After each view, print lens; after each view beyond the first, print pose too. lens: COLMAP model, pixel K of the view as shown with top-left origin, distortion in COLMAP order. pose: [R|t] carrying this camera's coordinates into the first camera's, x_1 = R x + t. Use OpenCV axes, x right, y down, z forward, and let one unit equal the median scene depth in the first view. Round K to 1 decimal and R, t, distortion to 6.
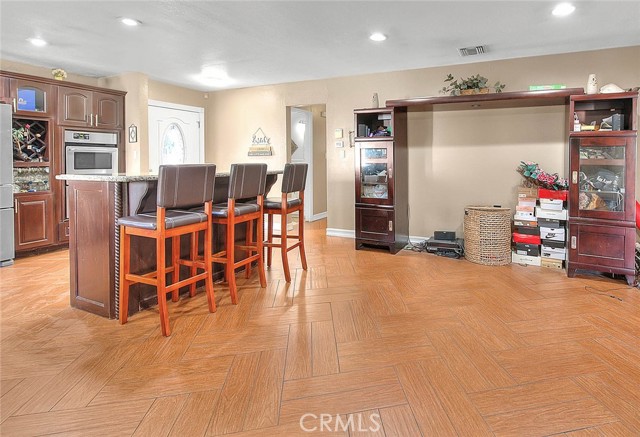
lens RADIAL K [[319.5, 0, 377.6], [0, 319.5, 166.6], [0, 0, 1]] dist [-0.012063, 0.000416]
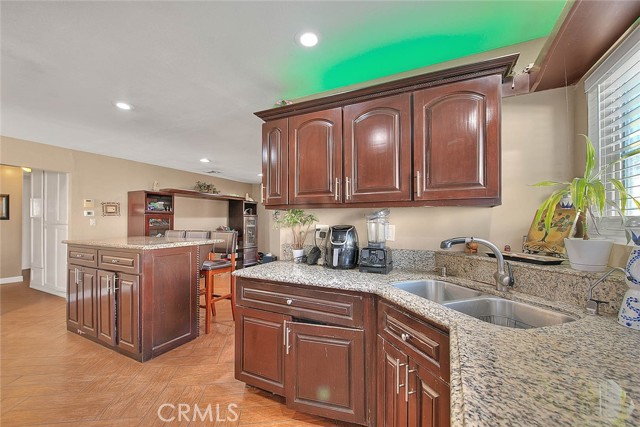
lens RADIAL K [[261.2, 0, 323.2], [0, 261.2, 219.9], [0, 0, 1]] dist [-0.001382, -0.002293]
pose [[0.073887, 0.004468, 0.997257, -1.141491], [0.023390, 0.999707, -0.006212, -0.027742], [-0.996992, 0.023785, 0.073761, 0.155381]]
